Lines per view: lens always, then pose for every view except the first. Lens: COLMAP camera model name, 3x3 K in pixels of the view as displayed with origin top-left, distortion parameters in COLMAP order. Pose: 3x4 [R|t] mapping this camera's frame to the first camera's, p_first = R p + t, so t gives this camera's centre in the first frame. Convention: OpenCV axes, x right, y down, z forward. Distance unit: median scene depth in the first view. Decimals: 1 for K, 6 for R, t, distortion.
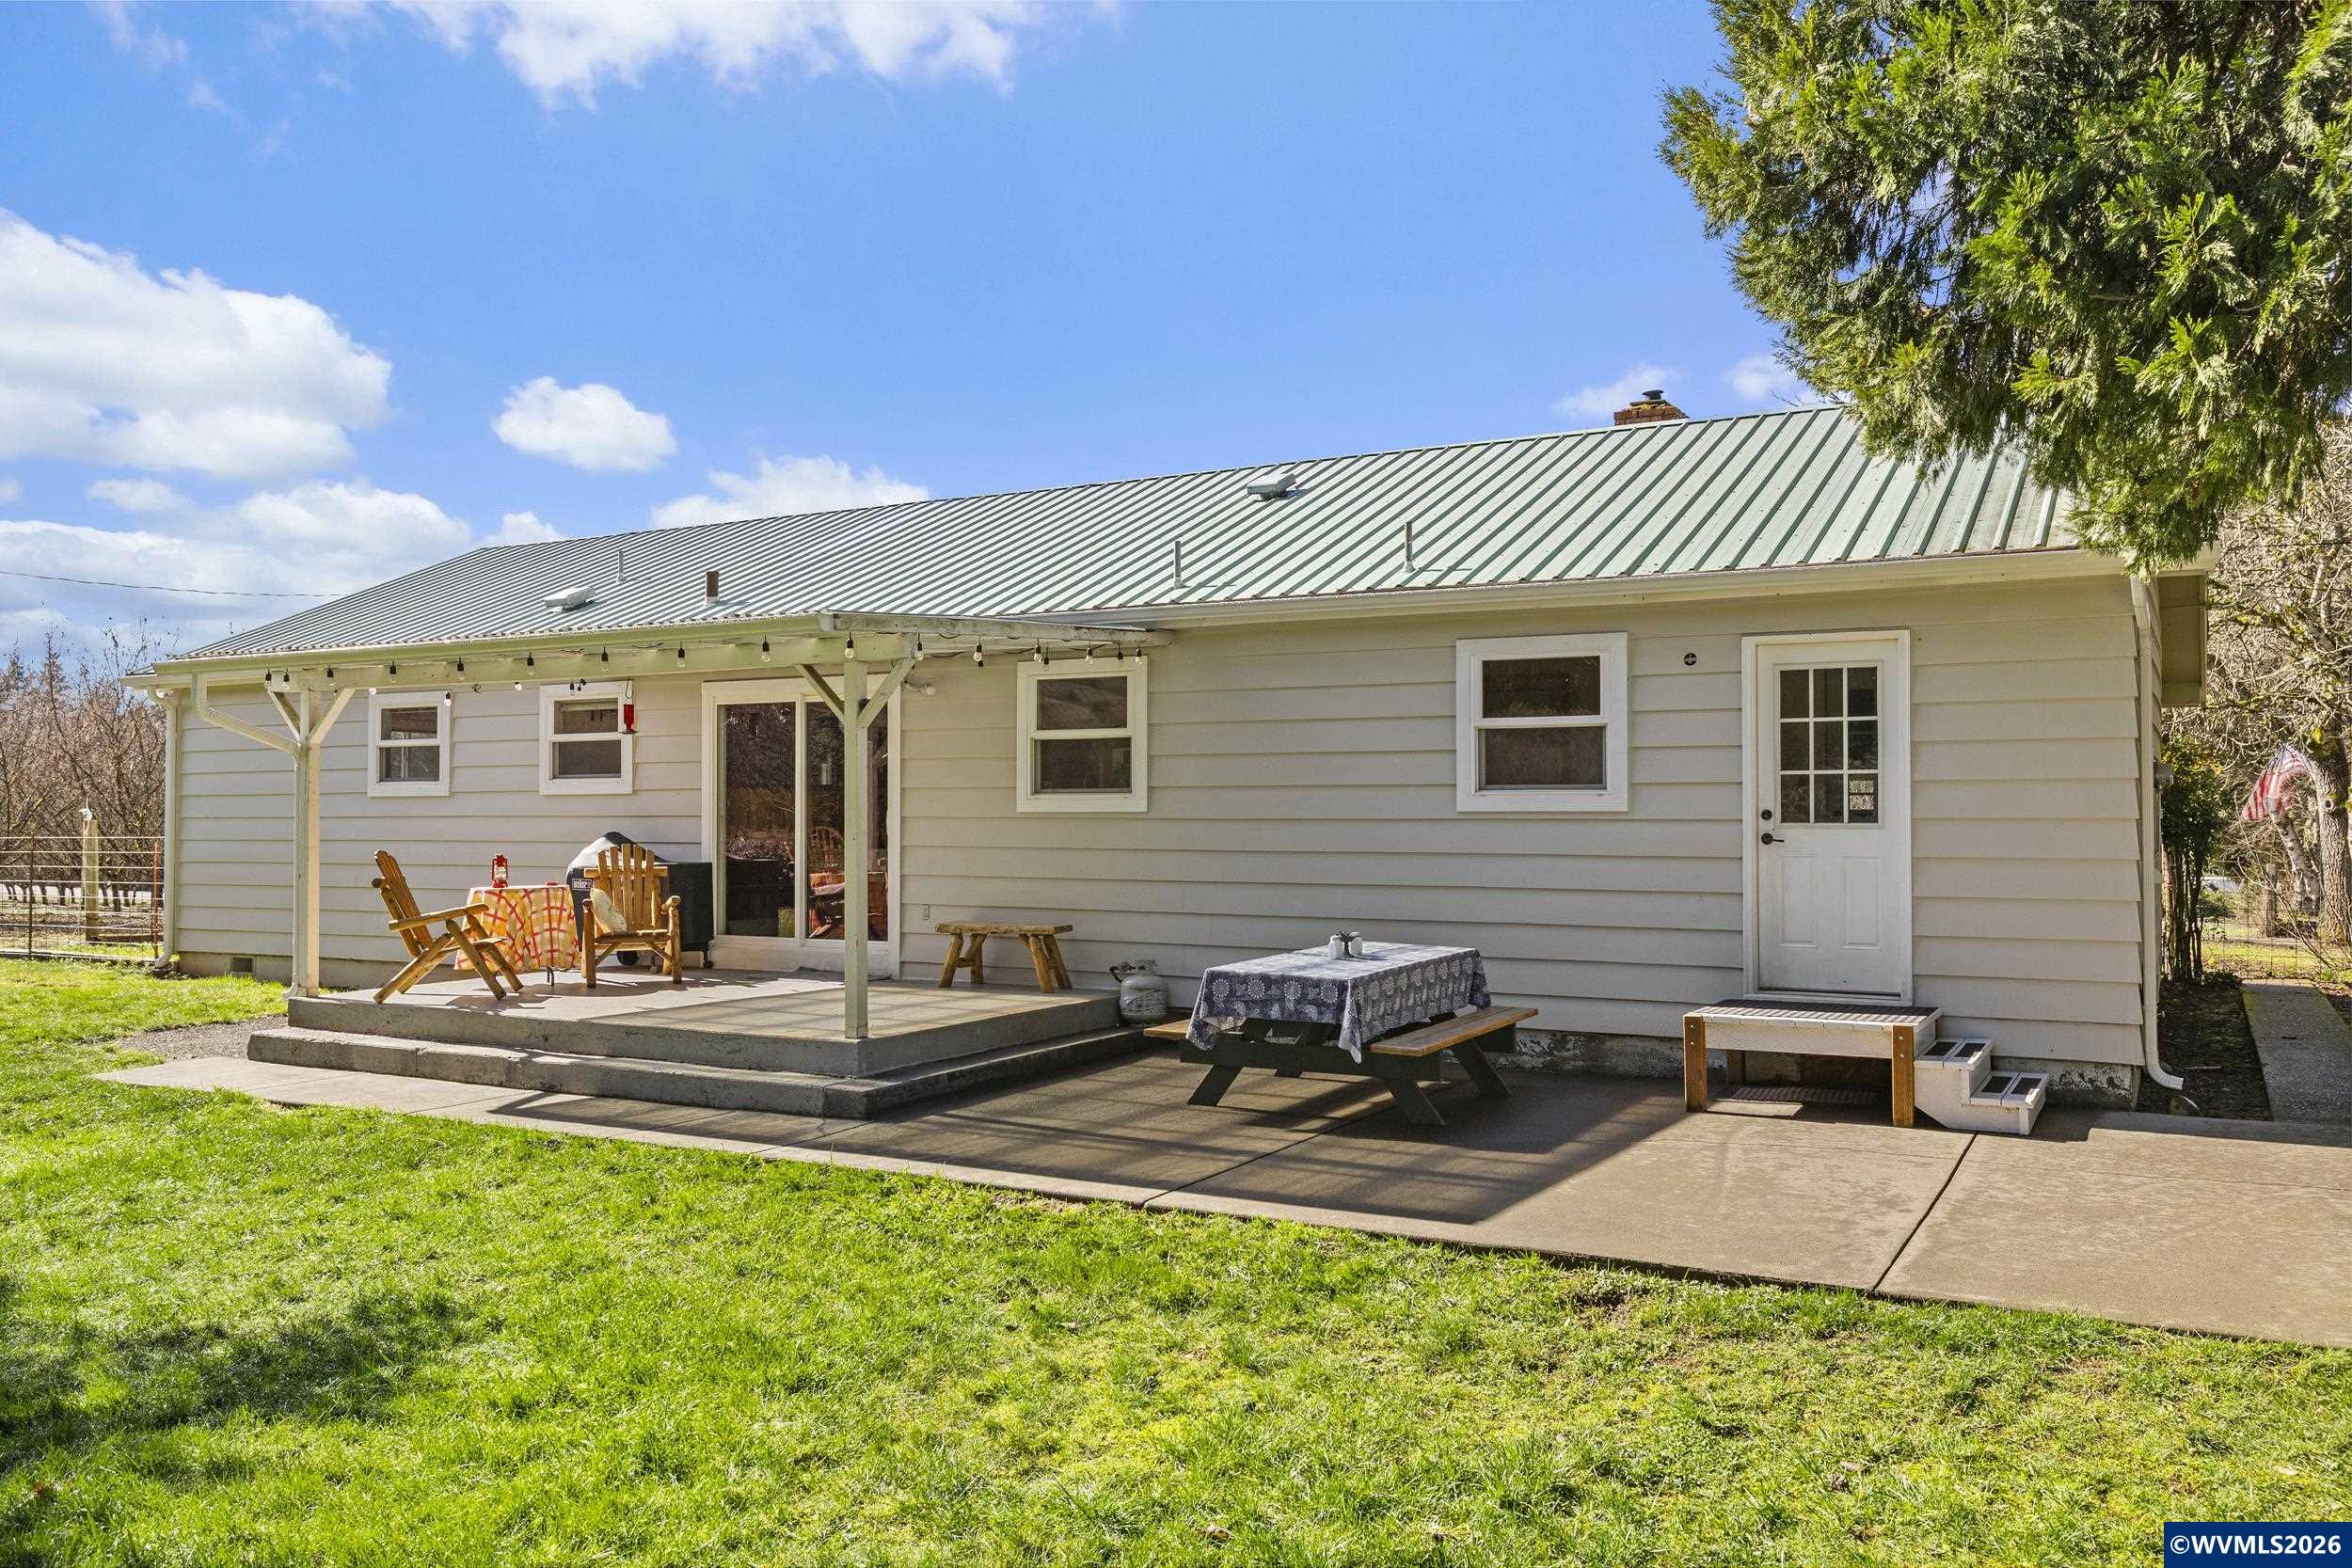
lens RADIAL K [[1827.8, 0, 1189.2], [0, 1827.8, 779.1], [0, 0, 1]] dist [0.033280, 0.003697]
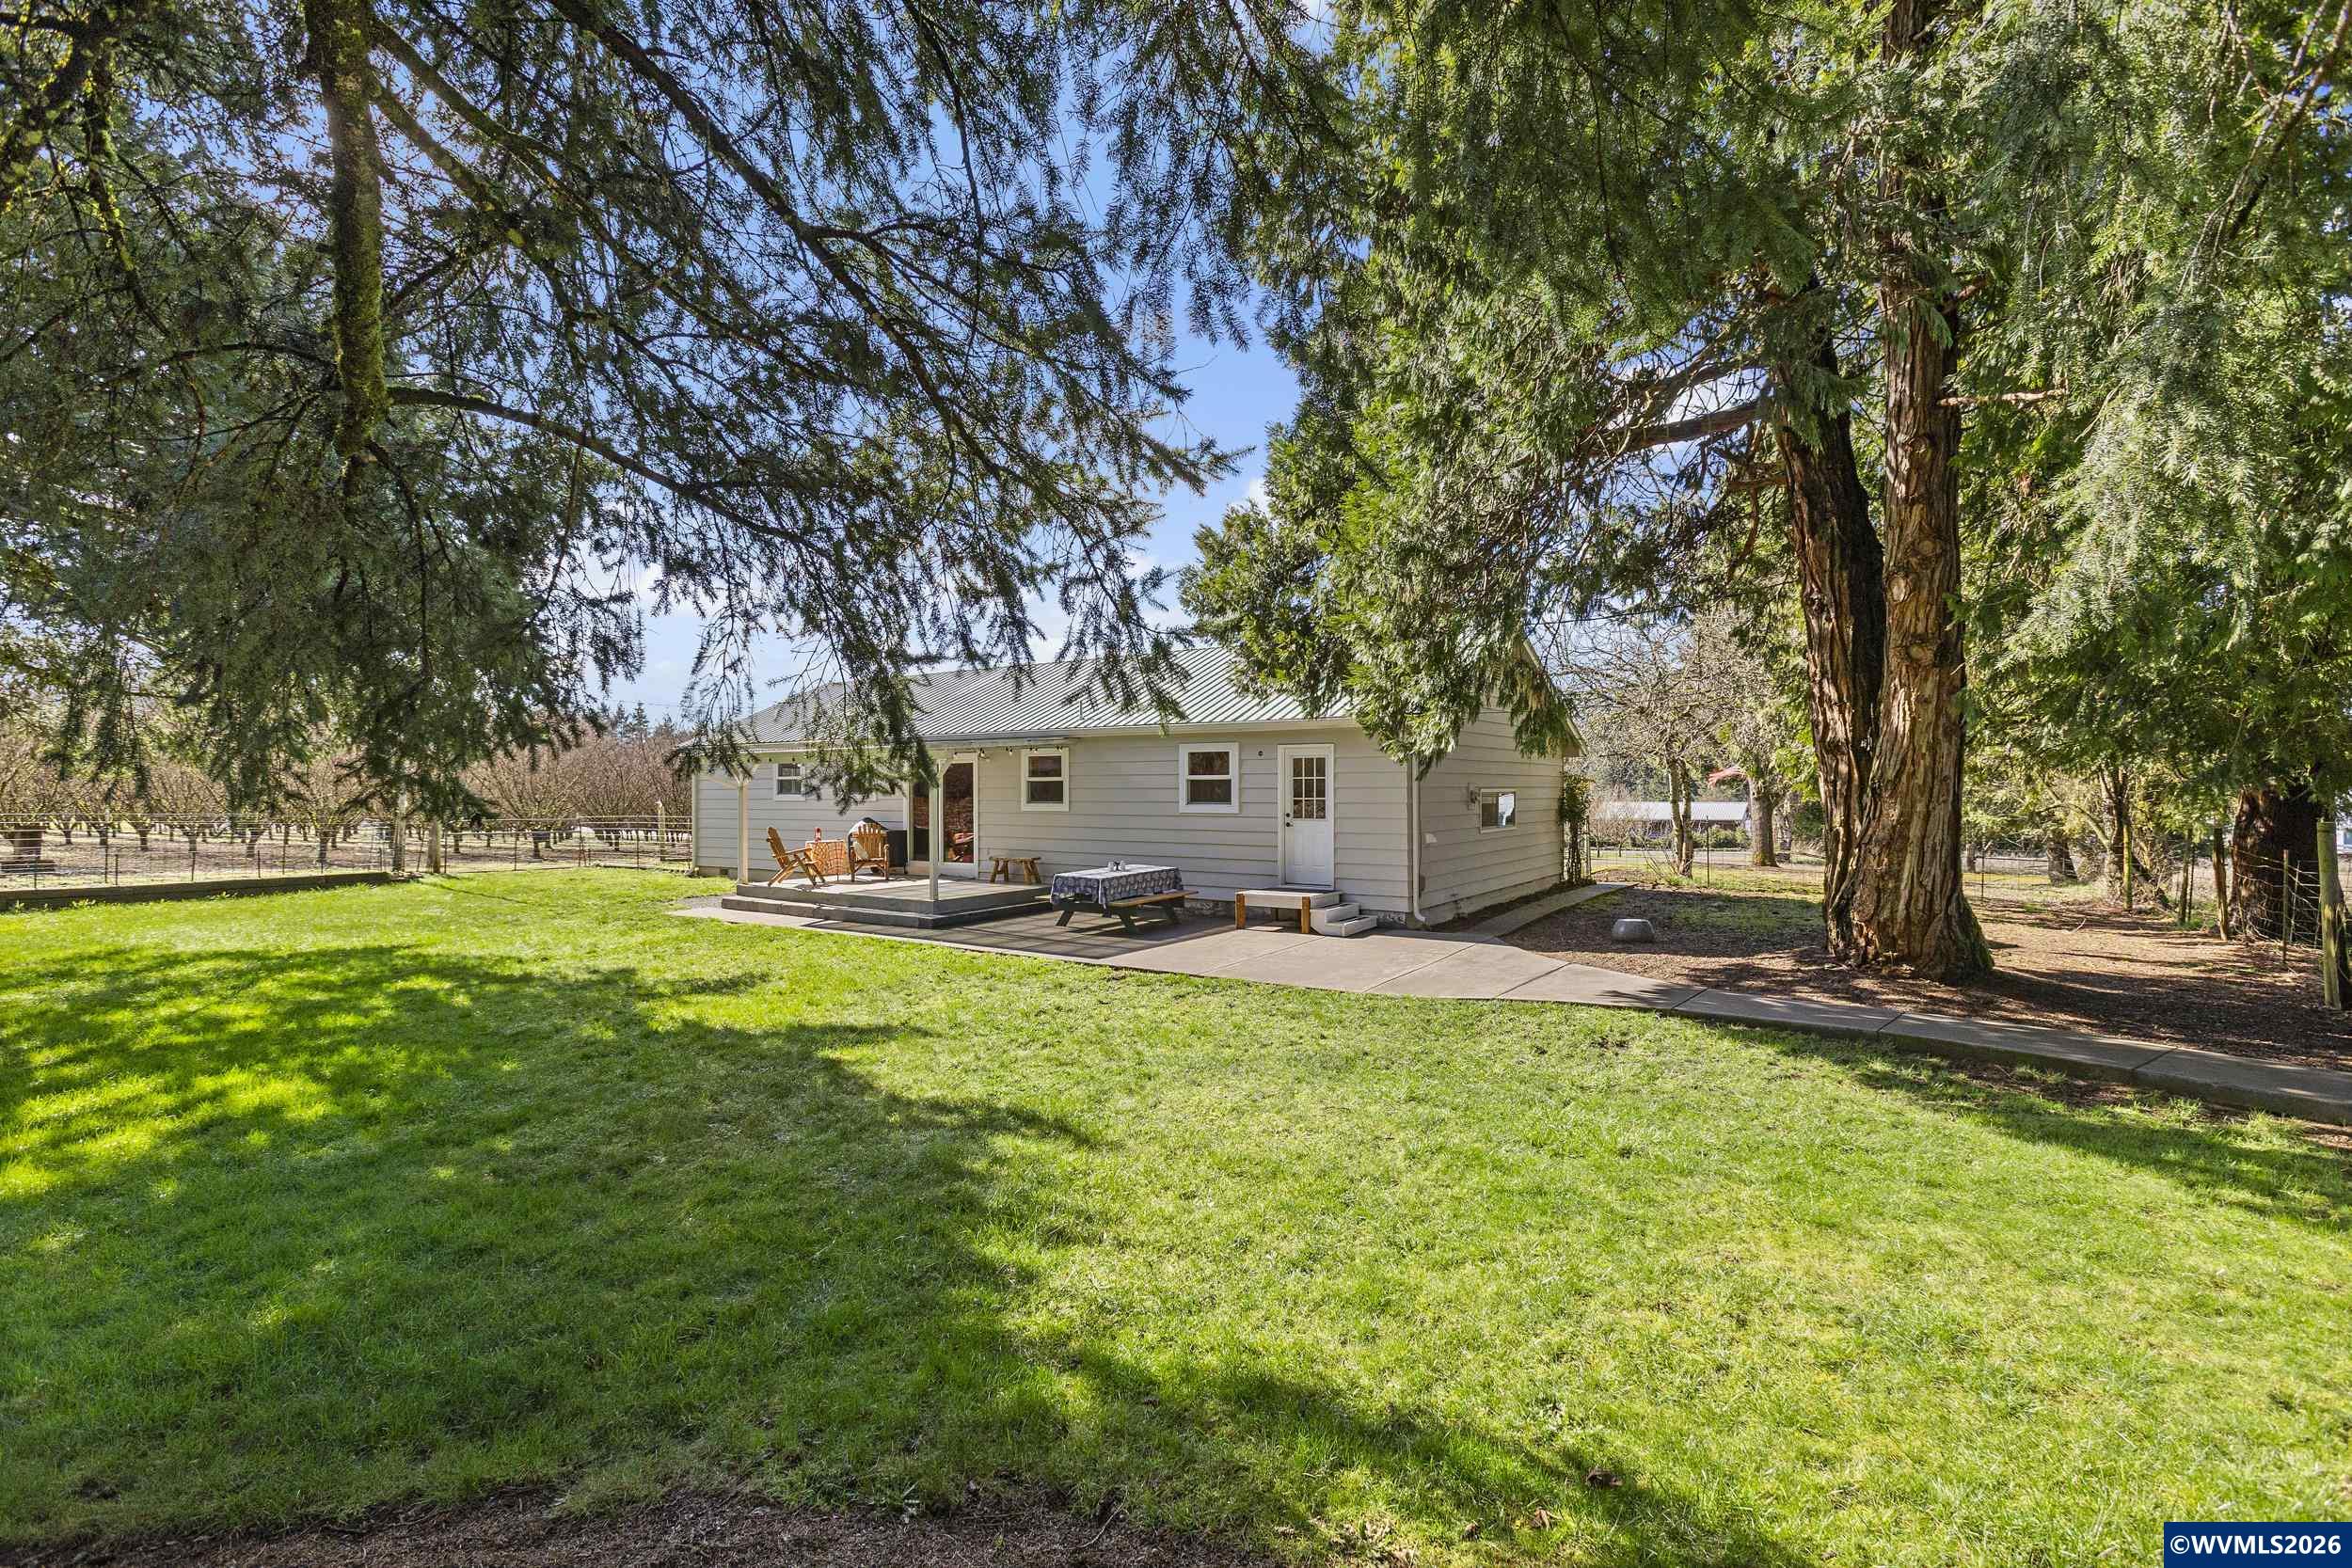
lens RADIAL K [[1056.1, 0, 1181.3], [0, 1056.1, 792.0], [0, 0, 1]] dist [-0.007917, 0.001348]
pose [[0.997019, -0.001679, -0.077135, 0.270352], [0.003225, 0.999796, 0.019918, -0.040925], [0.077086, -0.020107, 0.996822, -0.459072]]
